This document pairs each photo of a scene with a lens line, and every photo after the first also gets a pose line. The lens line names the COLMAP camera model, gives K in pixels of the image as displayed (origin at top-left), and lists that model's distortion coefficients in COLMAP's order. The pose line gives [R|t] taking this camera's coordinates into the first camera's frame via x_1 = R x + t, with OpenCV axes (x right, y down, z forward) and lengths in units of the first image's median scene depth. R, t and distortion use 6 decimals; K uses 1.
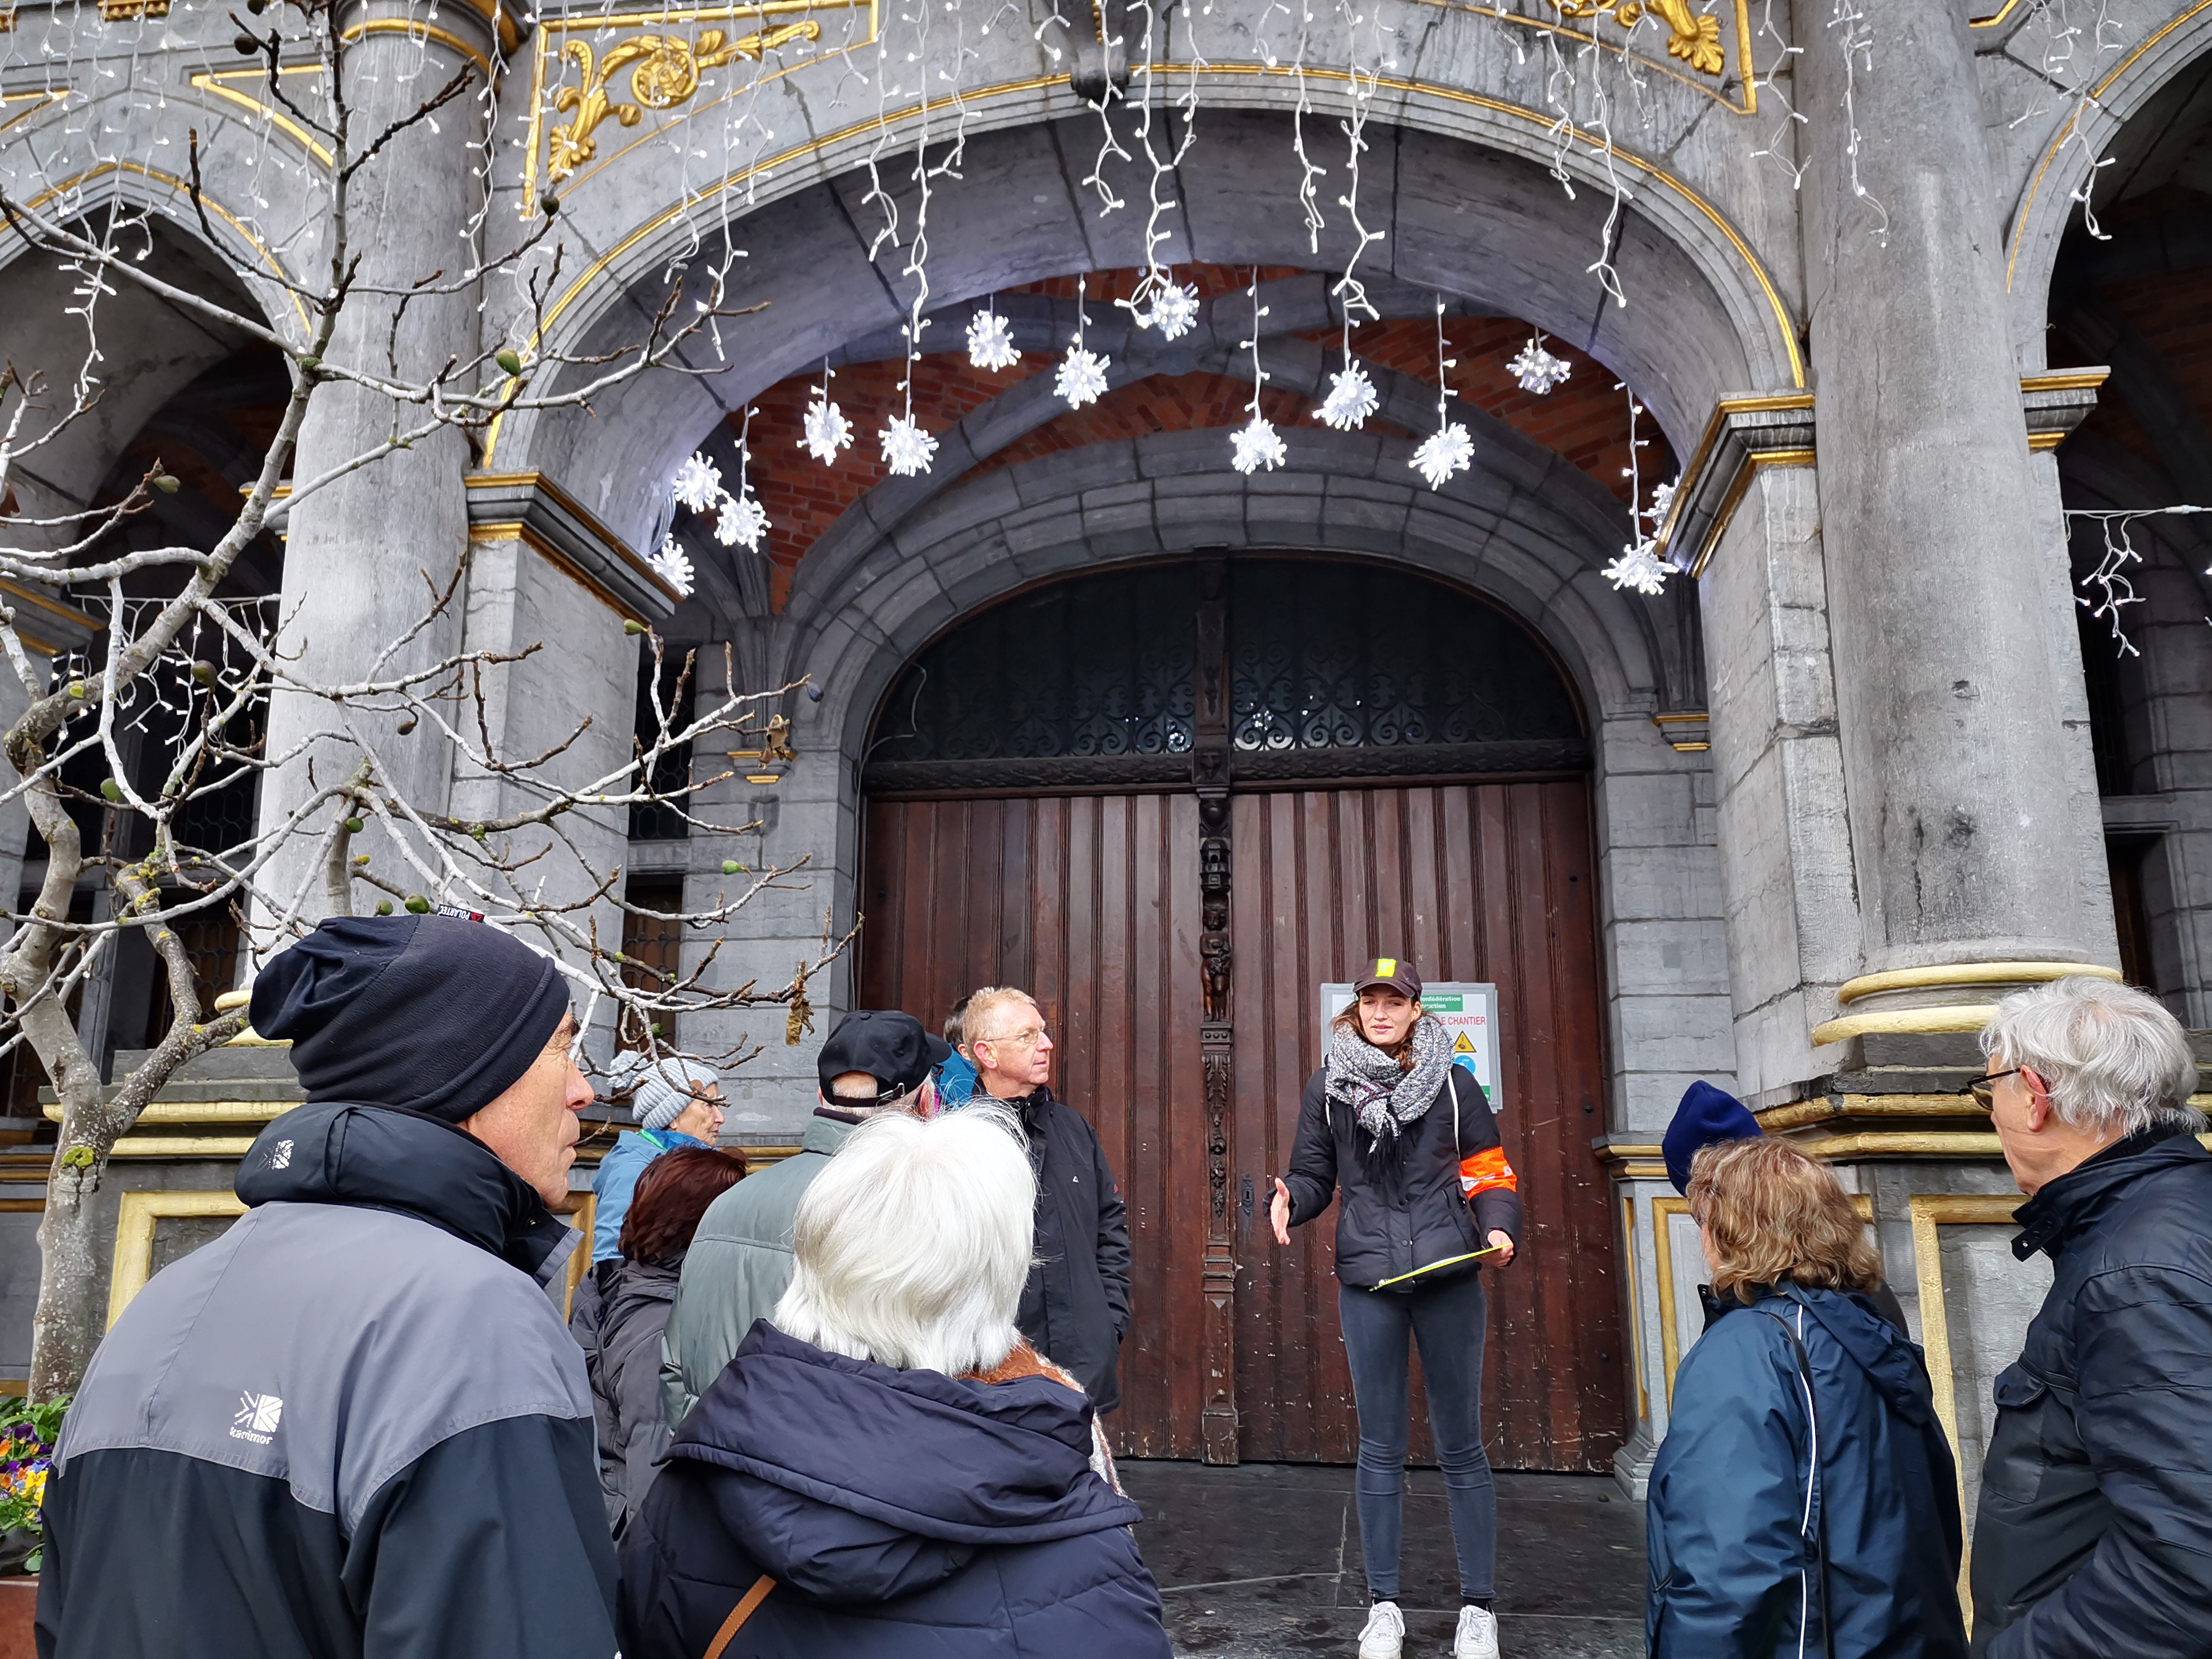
lens RADIAL K [[1692.0, 0, 1088.0], [0, 1692.0, 840.1], [0, 0, 1]] dist [0.015789, -0.000578]
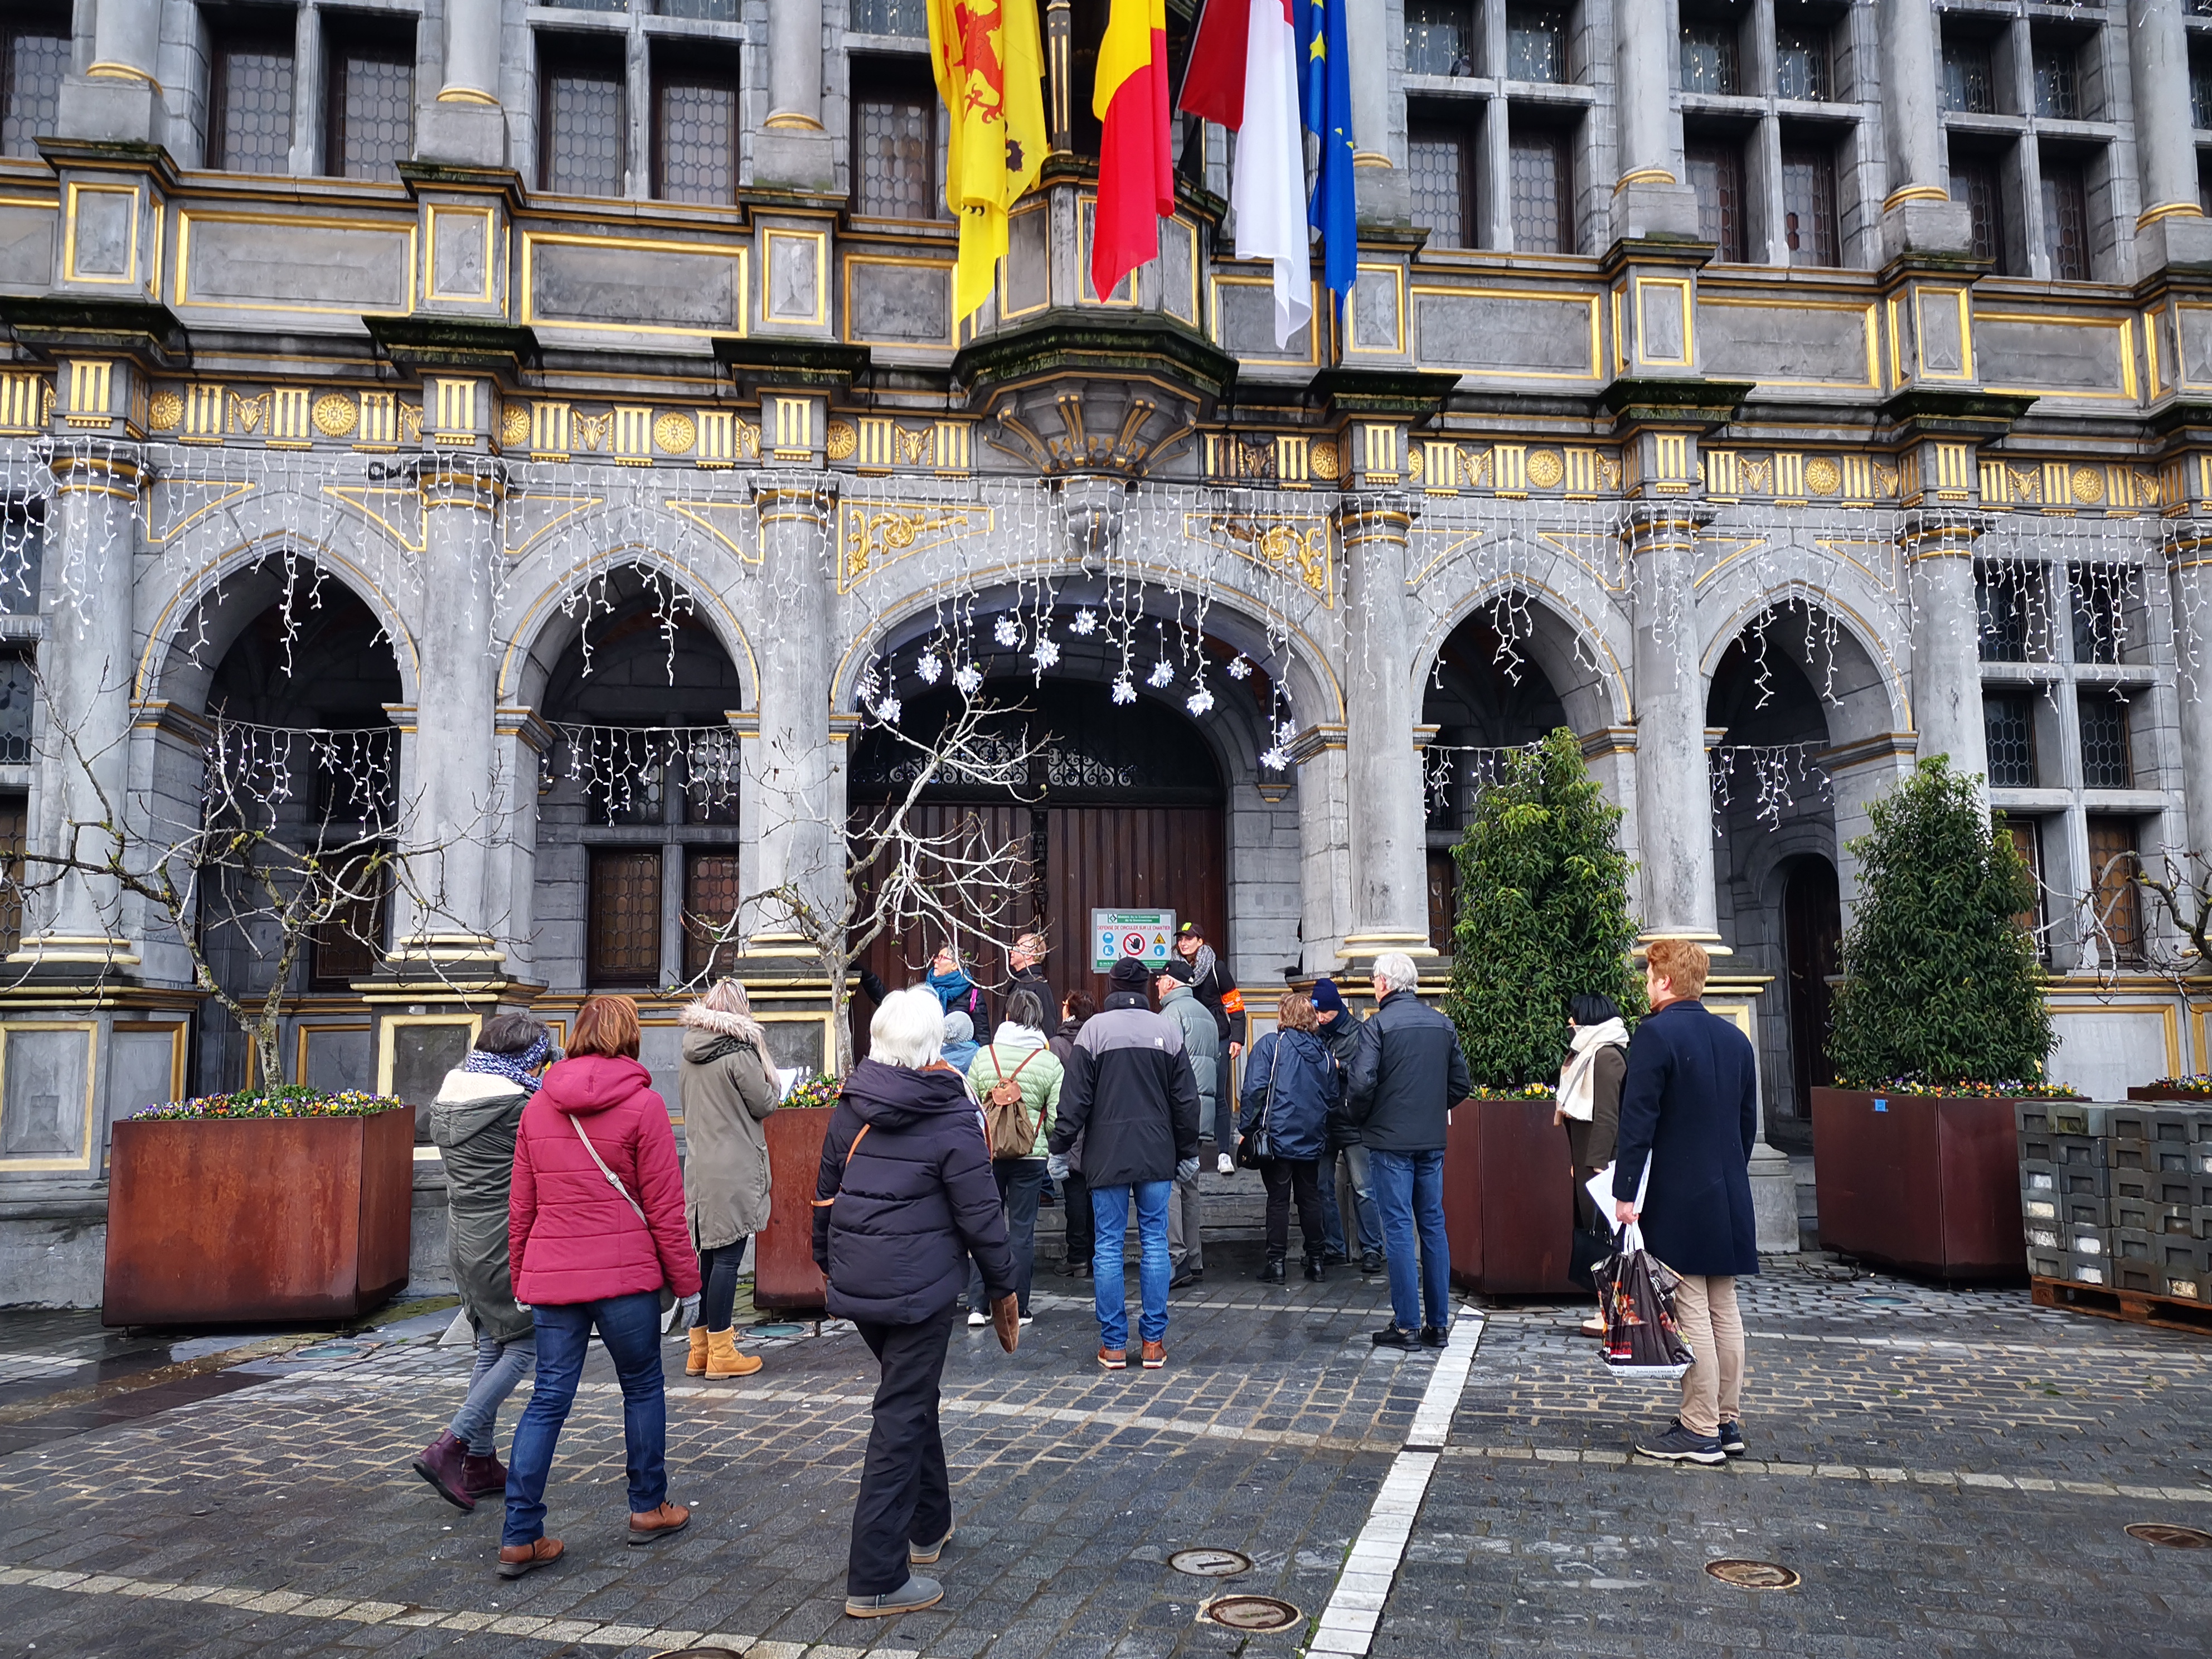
lens RADIAL K [[1692.0, 0, 1112.8], [0, 1692.0, 819.9], [0, 0, 1]] dist [0.015789, -0.000578]
pose [[0.949945, 0.025169, 0.311402, -0.660671], [-0.051905, 0.995612, 0.077868, -0.249526], [-0.308075, -0.090134, 0.947083, -1.261023]]
